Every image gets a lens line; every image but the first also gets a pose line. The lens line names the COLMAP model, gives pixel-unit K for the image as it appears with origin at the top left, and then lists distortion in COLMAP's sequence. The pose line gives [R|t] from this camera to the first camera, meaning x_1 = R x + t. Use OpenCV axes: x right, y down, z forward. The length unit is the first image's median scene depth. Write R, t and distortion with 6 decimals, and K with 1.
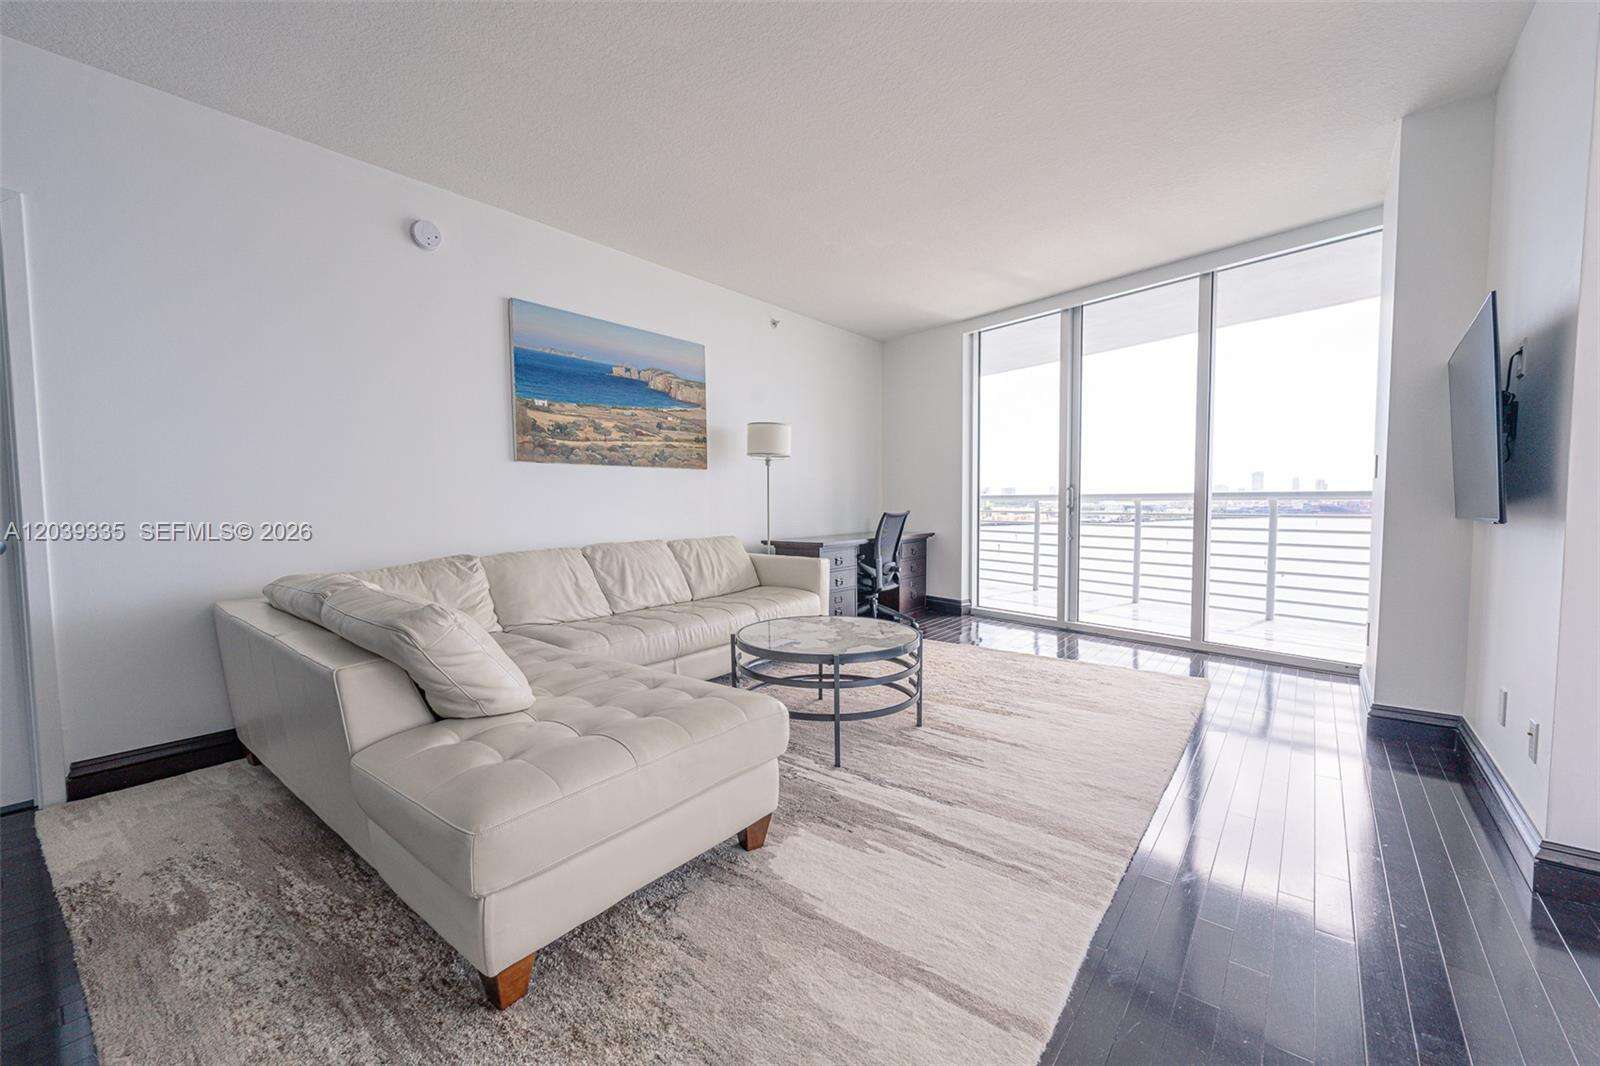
lens RADIAL K [[655.9, 0, 794.7], [0, 655.9, 534.3], [0, 0, 1]] dist [-0.001176, -0.000461]
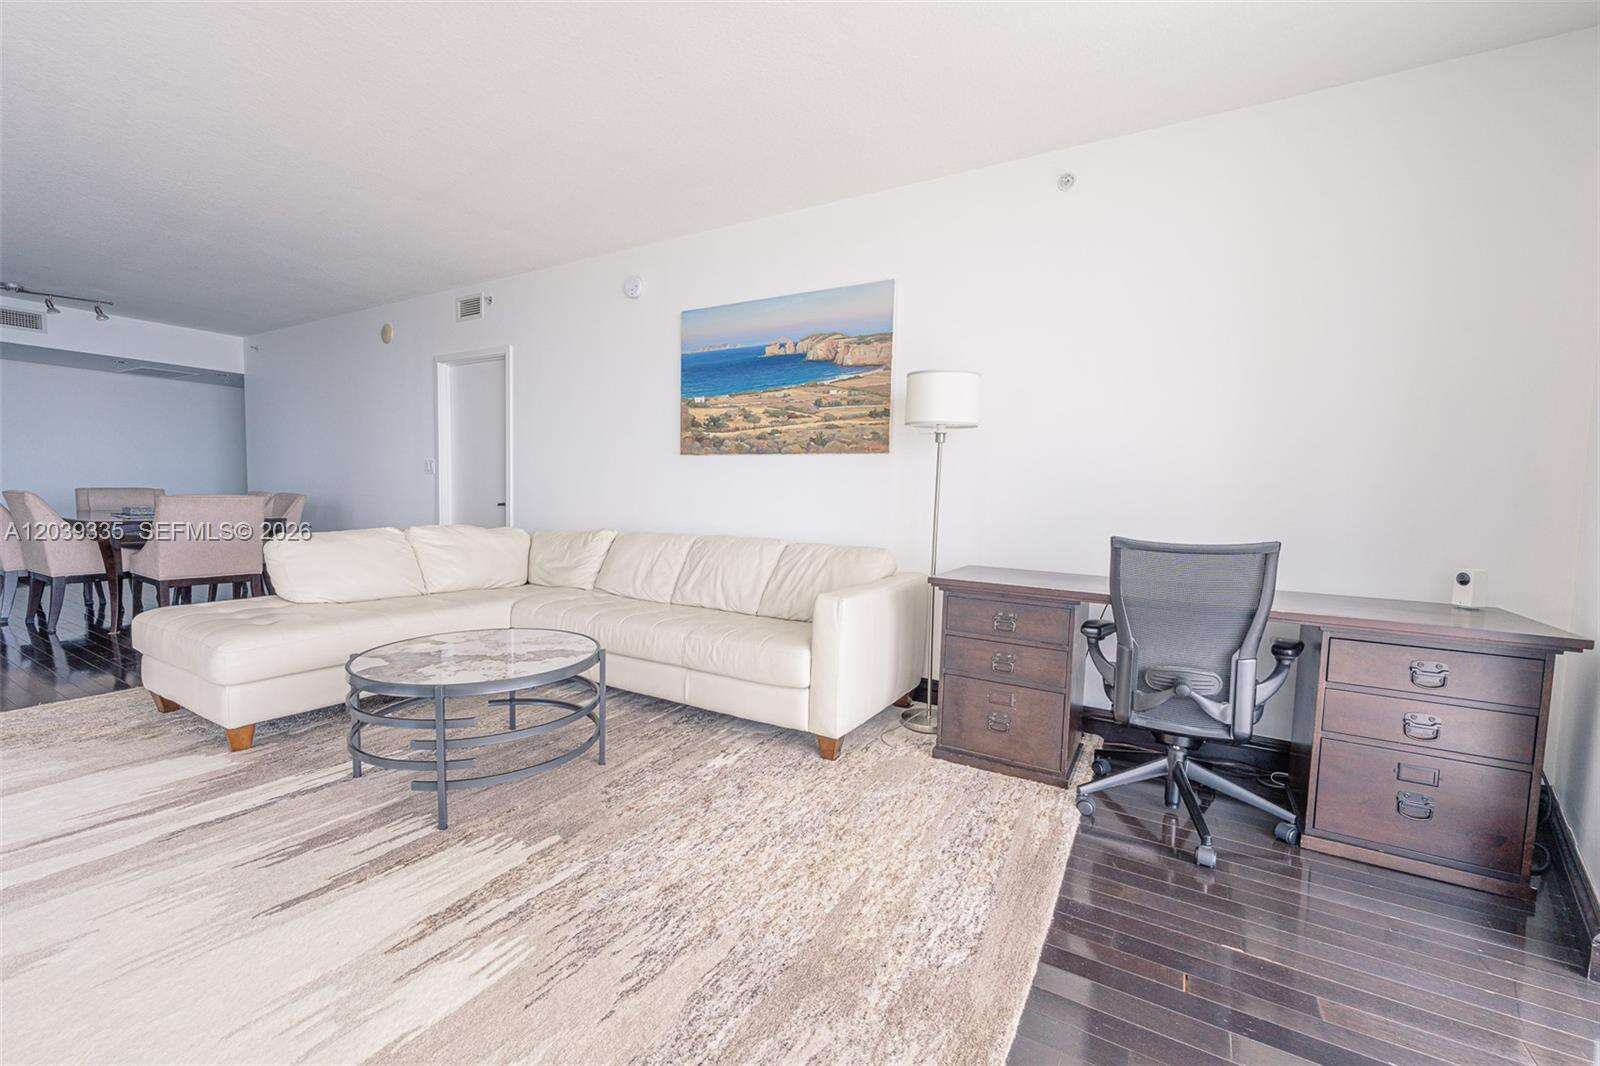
lens RADIAL K [[655.9, 0, 794.7], [0, 655.9, 534.3], [0, 0, 1]] dist [-0.001176, -0.000461]
pose [[0.128394, 0.073358, -0.989006, 0.631235], [-0.081108, 0.994696, 0.063250, -0.053743], [0.988401, 0.072096, 0.133663, 0.901820]]
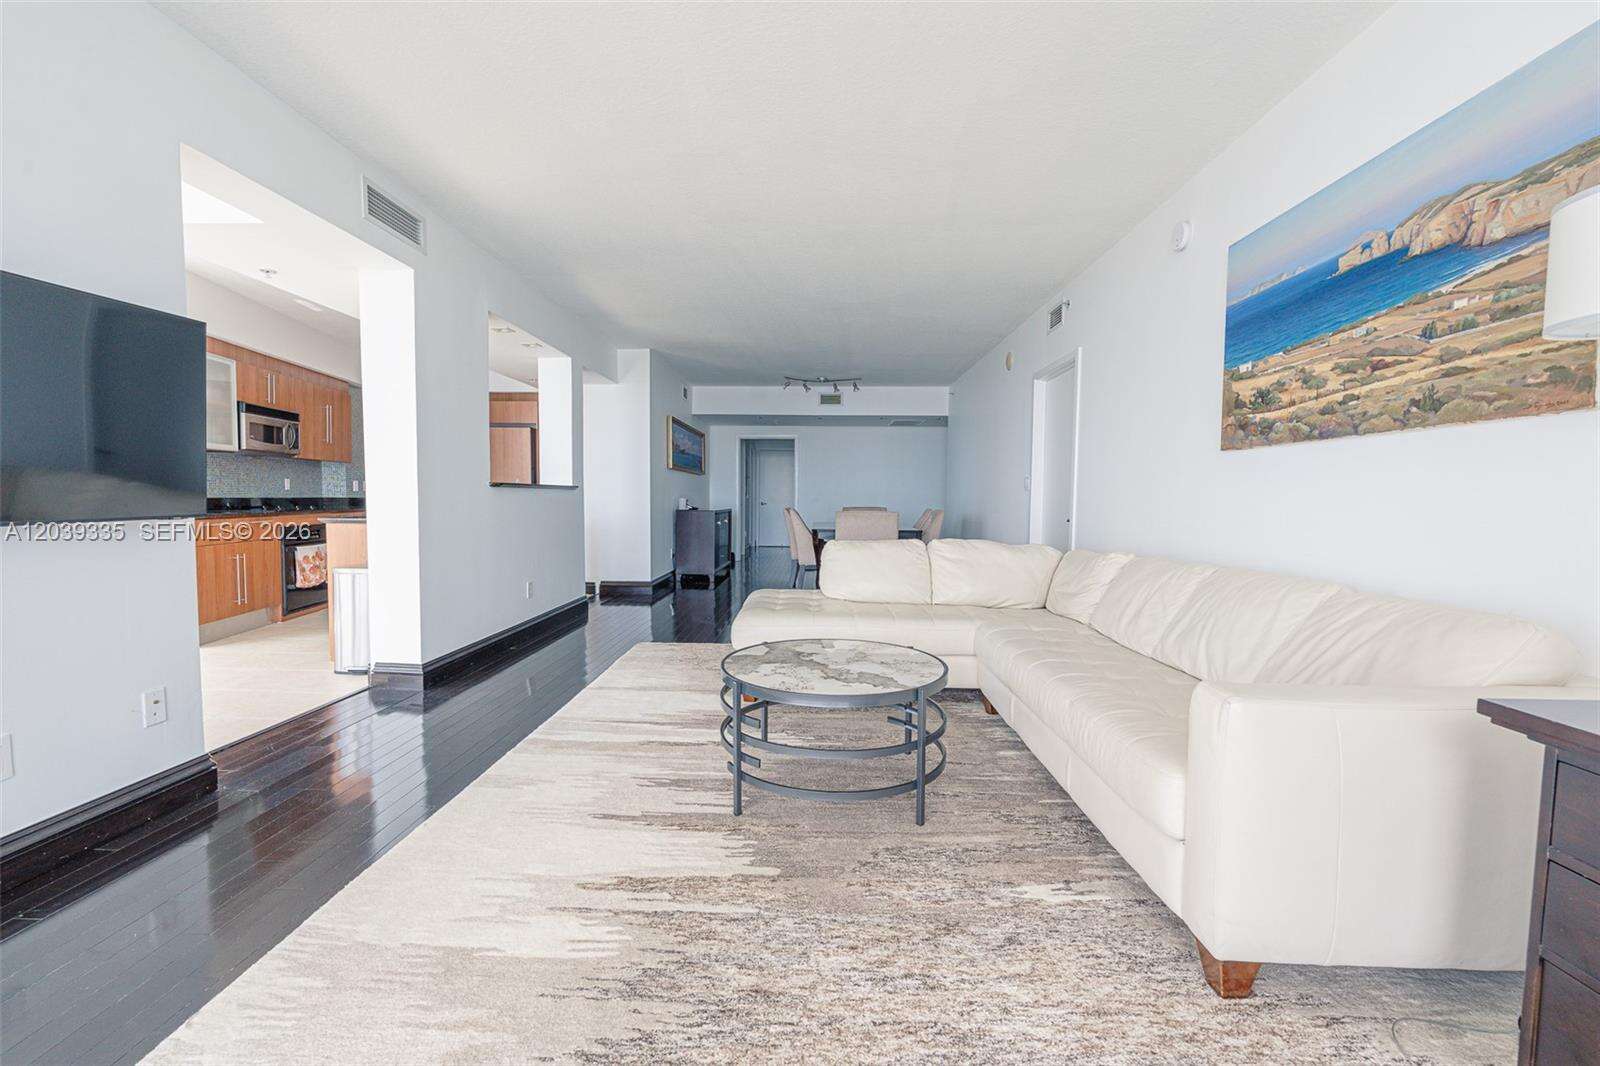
lens RADIAL K [[655.9, 0, 794.7], [0, 655.9, 534.3], [0, 0, 1]] dist [-0.001176, -0.000461]
pose [[-0.803683, 0.032957, -0.594145, 0.403274], [-0.036284, 0.993893, 0.104211, -0.064671], [0.593951, 0.105311, -0.797579, 1.146096]]
